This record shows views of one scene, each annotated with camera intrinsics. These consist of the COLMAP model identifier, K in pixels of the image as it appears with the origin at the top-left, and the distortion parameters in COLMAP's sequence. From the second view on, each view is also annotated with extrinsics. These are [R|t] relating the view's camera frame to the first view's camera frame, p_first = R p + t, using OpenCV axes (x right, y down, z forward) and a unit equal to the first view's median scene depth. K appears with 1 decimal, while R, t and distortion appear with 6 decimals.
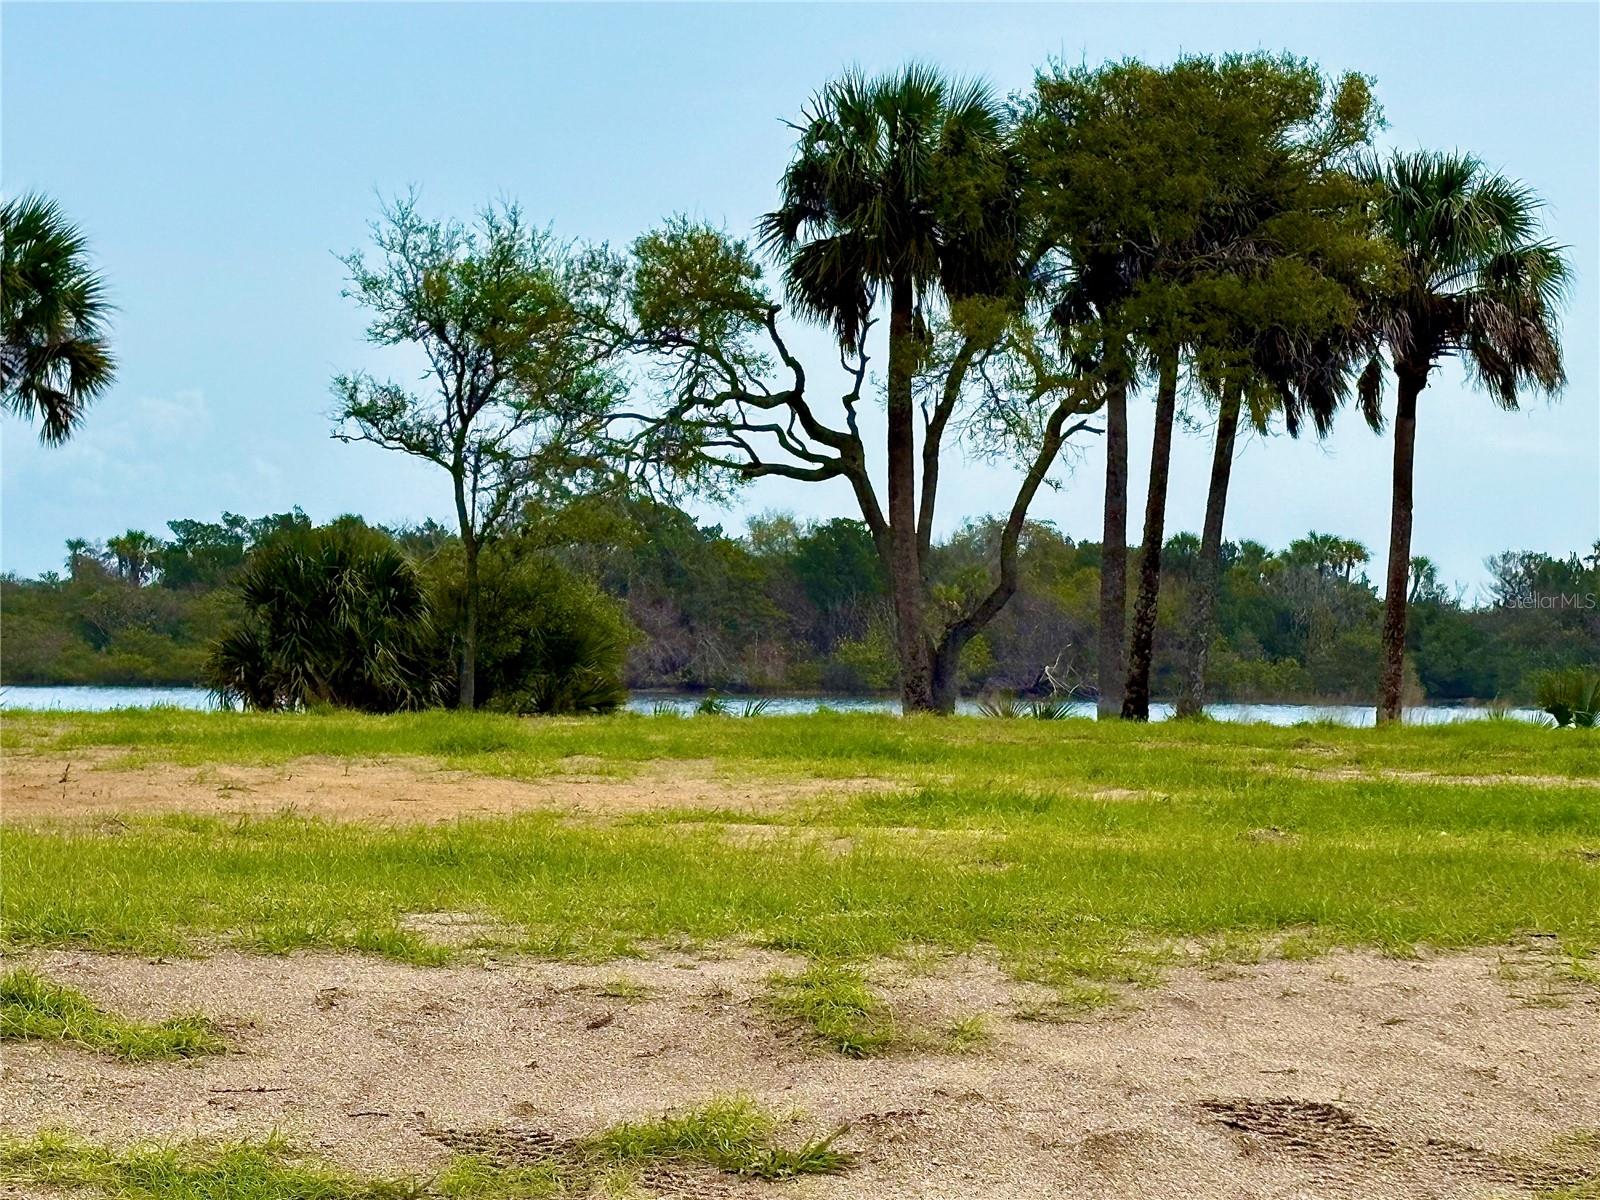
lens RADIAL K [[4838.7, 0, 800.0], [0, 4838.7, 600.0], [0, 0, 1]] dist [0.784174, 0.002647]
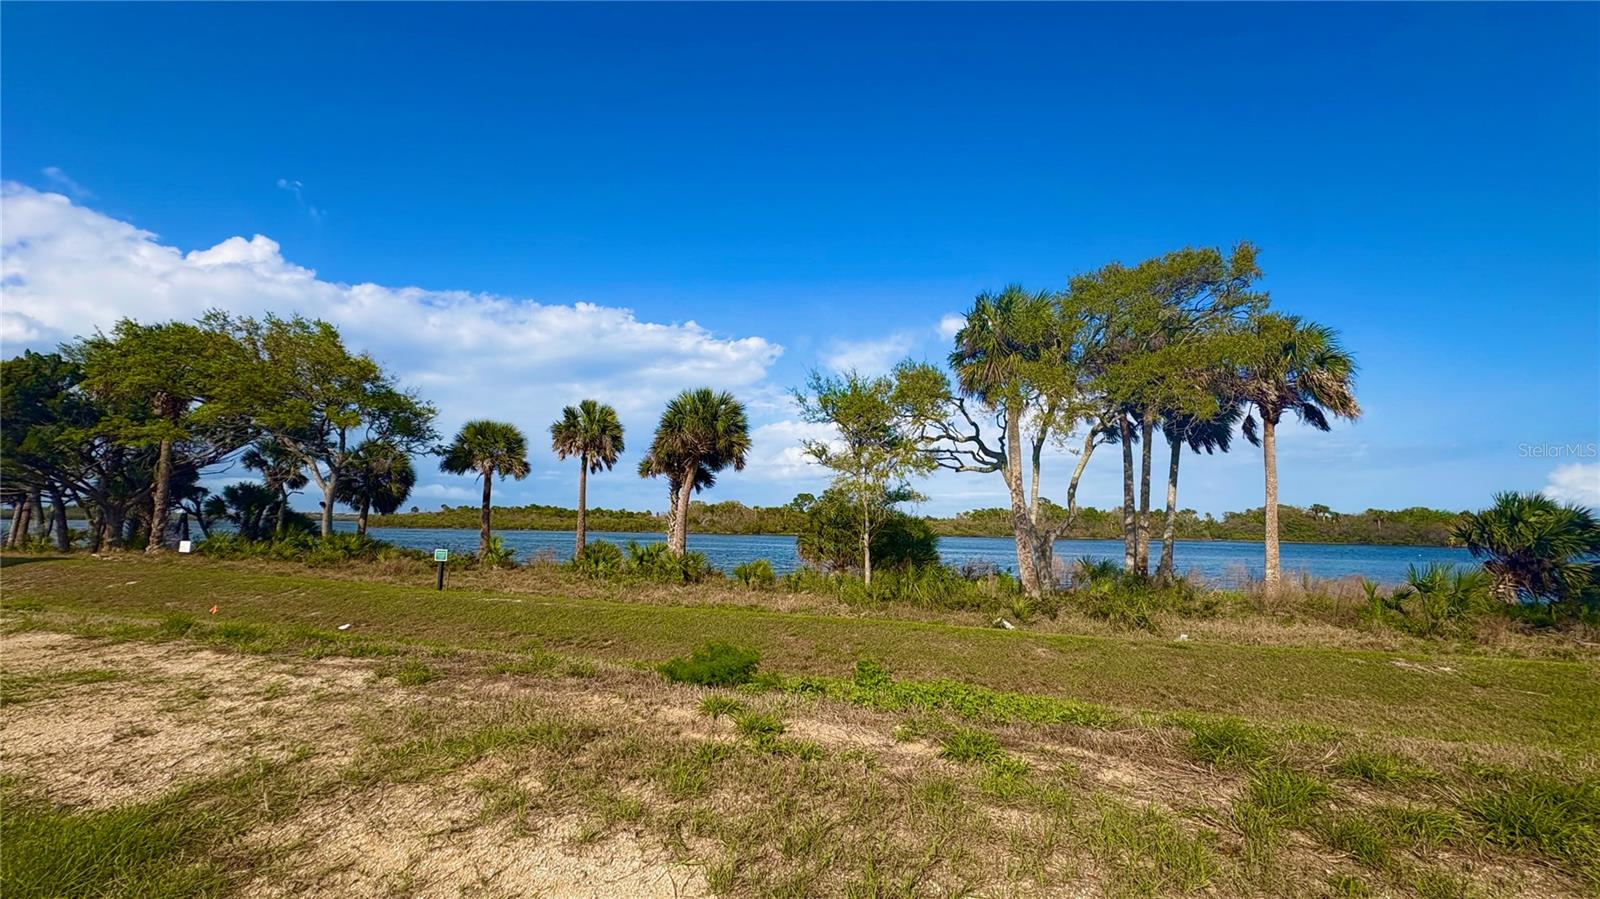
lens RADIAL K [[652.9, 0, 800.0], [0, 652.9, 449.5], [0, 0, 1]] dist [0.001707, -0.000041]
pose [[0.911237, -0.050845, -0.408732, 0.052175], [0.005125, 0.993674, -0.112184, 0.000207], [0.411851, 0.100132, 0.905733, 0.666798]]
